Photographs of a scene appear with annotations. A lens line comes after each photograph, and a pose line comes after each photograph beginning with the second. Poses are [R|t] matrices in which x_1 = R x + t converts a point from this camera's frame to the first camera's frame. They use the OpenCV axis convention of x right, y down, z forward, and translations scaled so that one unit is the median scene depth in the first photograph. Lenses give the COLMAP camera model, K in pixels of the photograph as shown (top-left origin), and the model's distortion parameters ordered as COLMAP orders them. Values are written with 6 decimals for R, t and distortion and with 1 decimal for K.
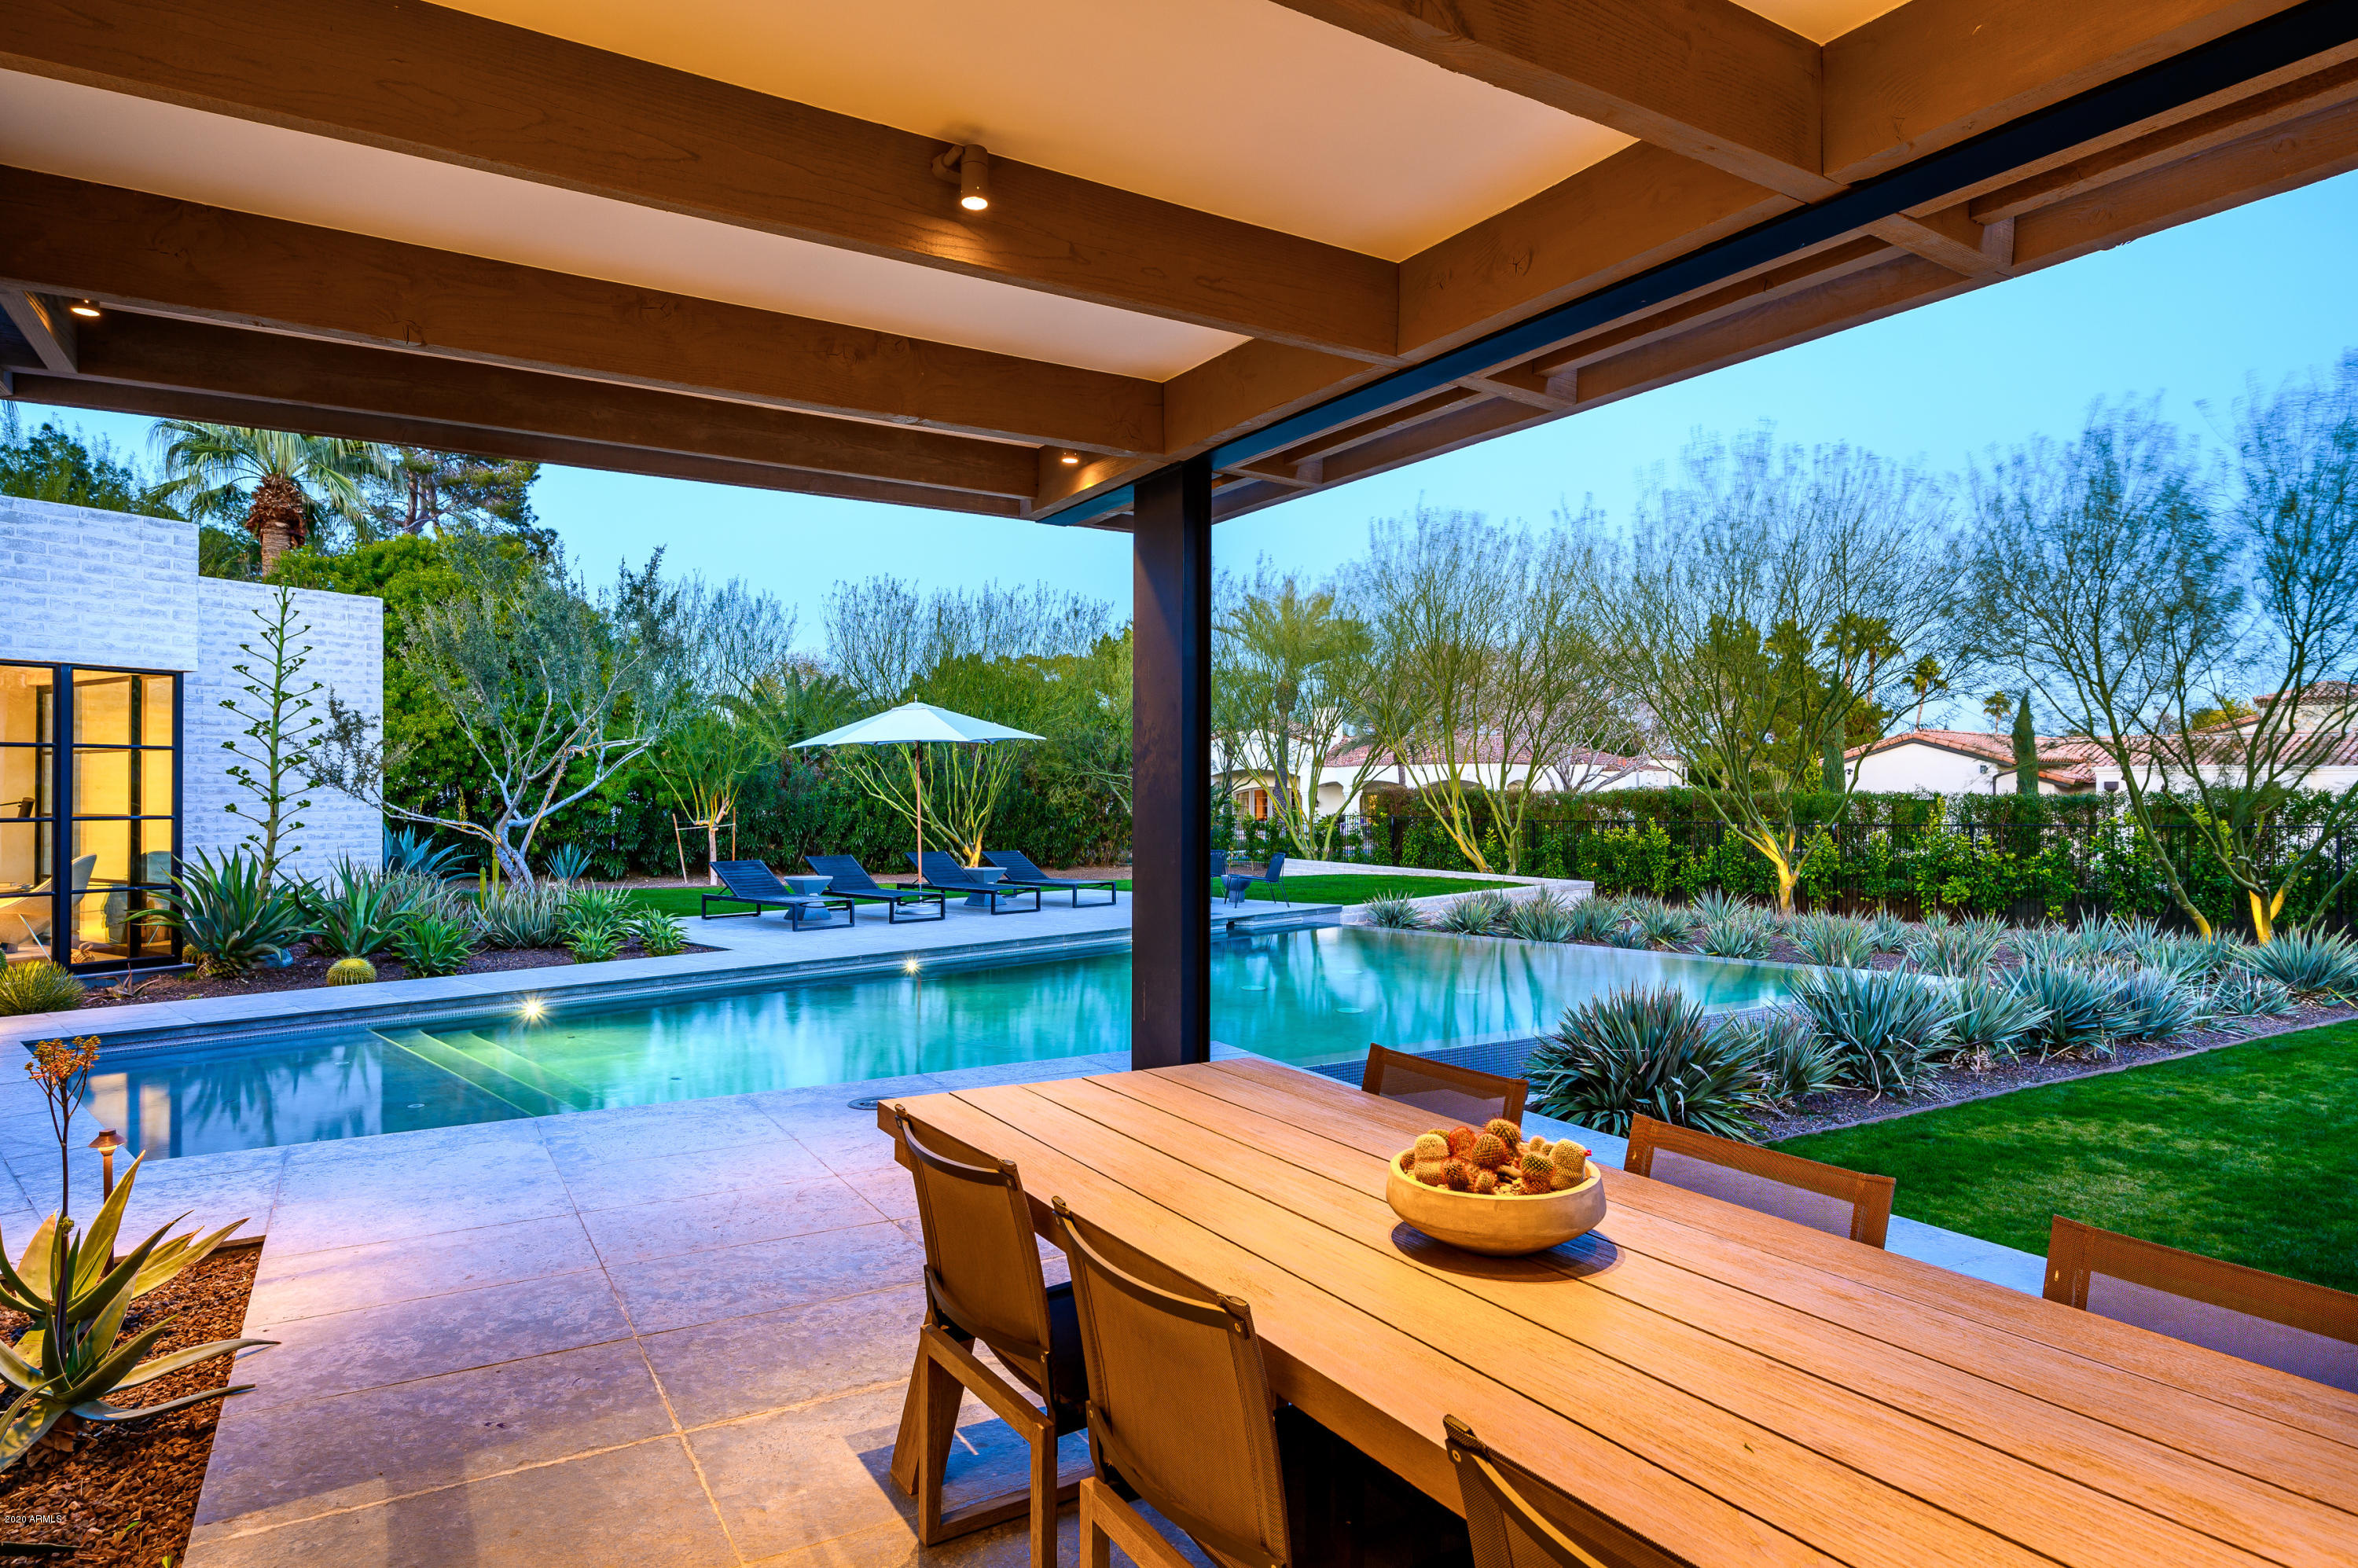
lens RADIAL K [[1342.5, 0, 1179.0], [0, 1342.5, 784.0], [0, 0, 1]] dist [-0.004425, 0.001639]
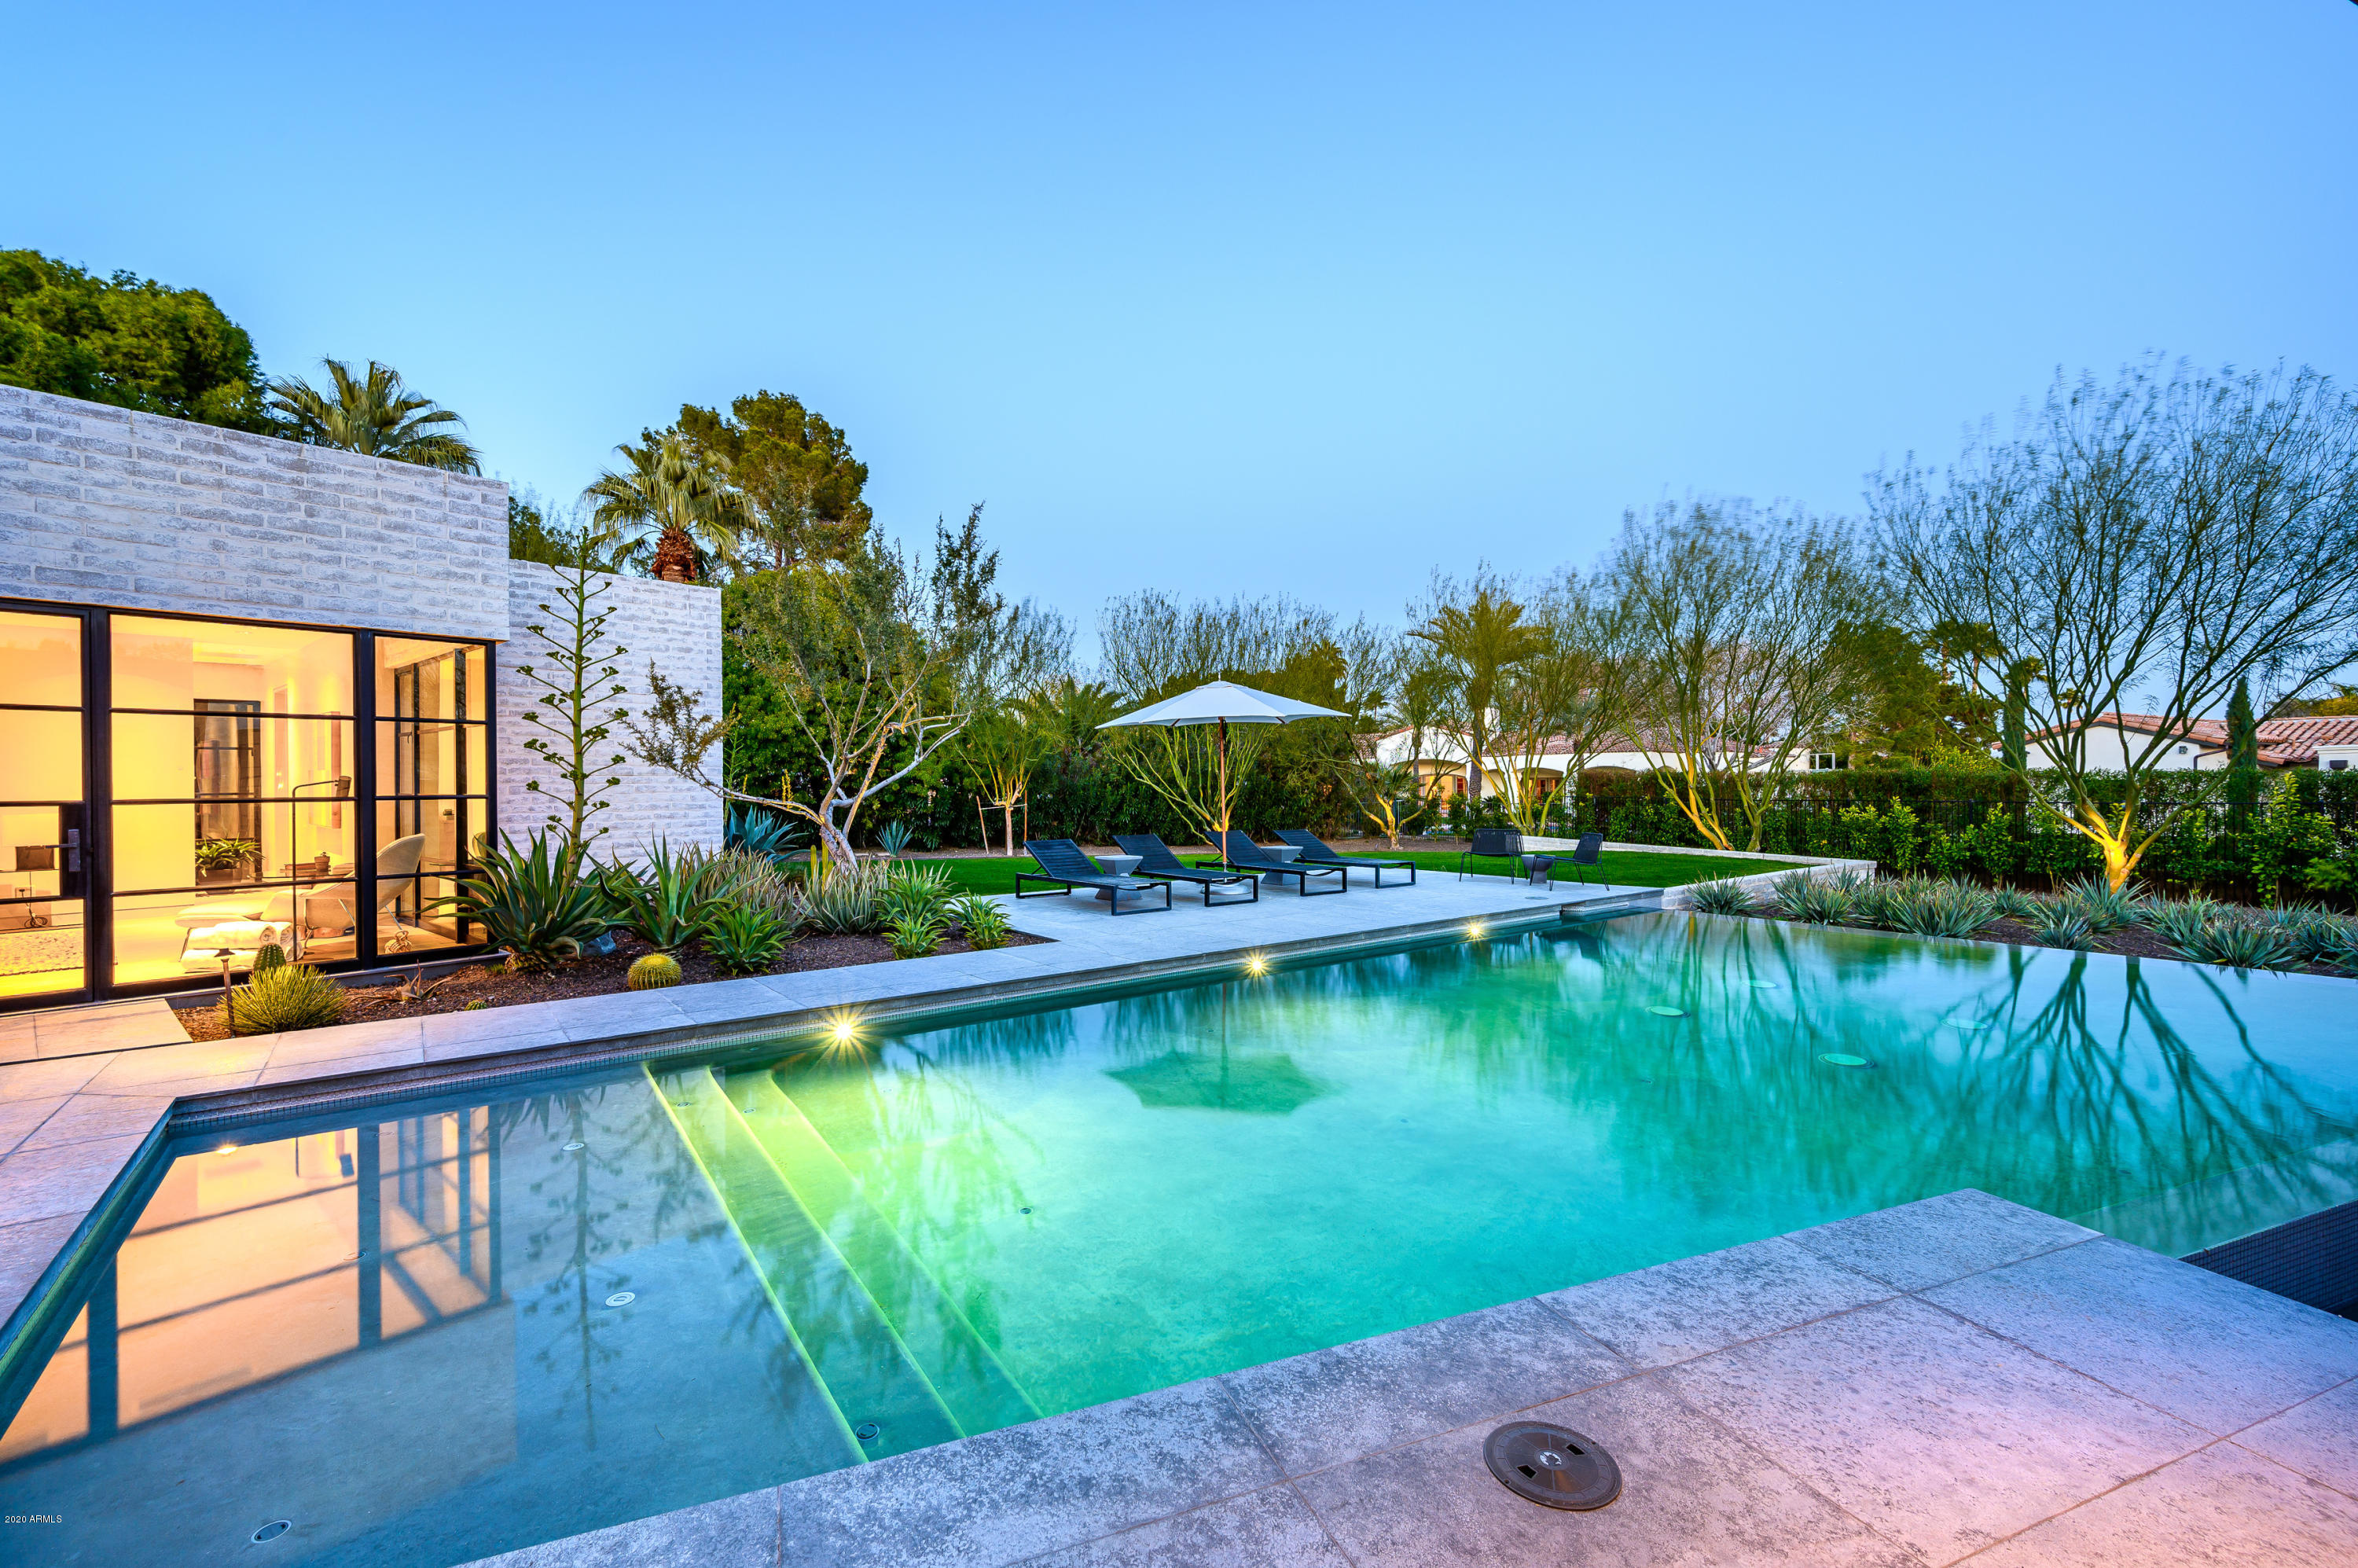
lens RADIAL K [[1016.0, 0, 1179.0], [0, 1016.0, 784.0], [0, 0, 1]] dist [0.000176, -0.000156]
pose [[0.987715, -0.004746, -0.156196, -0.129264], [0.006213, 0.999941, 0.008906, 0.010142], [0.156144, -0.009767, 0.987686, 0.298835]]
